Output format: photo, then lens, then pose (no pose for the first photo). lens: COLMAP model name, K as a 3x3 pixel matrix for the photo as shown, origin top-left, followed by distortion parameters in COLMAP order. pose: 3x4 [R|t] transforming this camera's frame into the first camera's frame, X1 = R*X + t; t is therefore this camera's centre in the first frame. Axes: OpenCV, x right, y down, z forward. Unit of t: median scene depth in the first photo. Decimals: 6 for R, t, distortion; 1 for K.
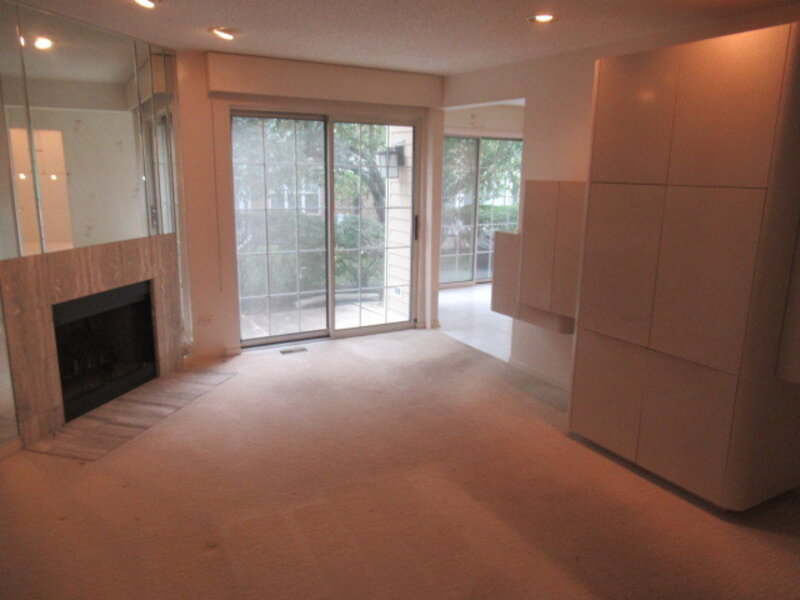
lens RADIAL K [[596.4, 0, 396.0], [0, 596.4, 301.3], [0, 0, 1]] dist [-0.014749, 0.000646]
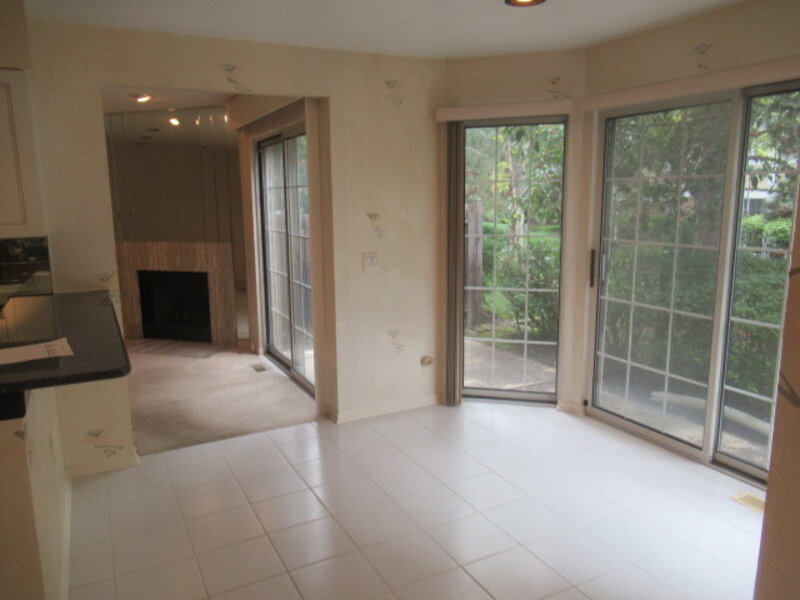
lens RADIAL K [[596.4, 0, 400.8], [0, 596.4, 300.7], [0, 0, 1]] dist [-0.014749, 0.000646]
pose [[-0.048386, 0.148051, -0.987795, 0.924018], [-0.207618, 0.965863, 0.154934, -0.270303], [0.977013, 0.212581, -0.015996, 1.392595]]
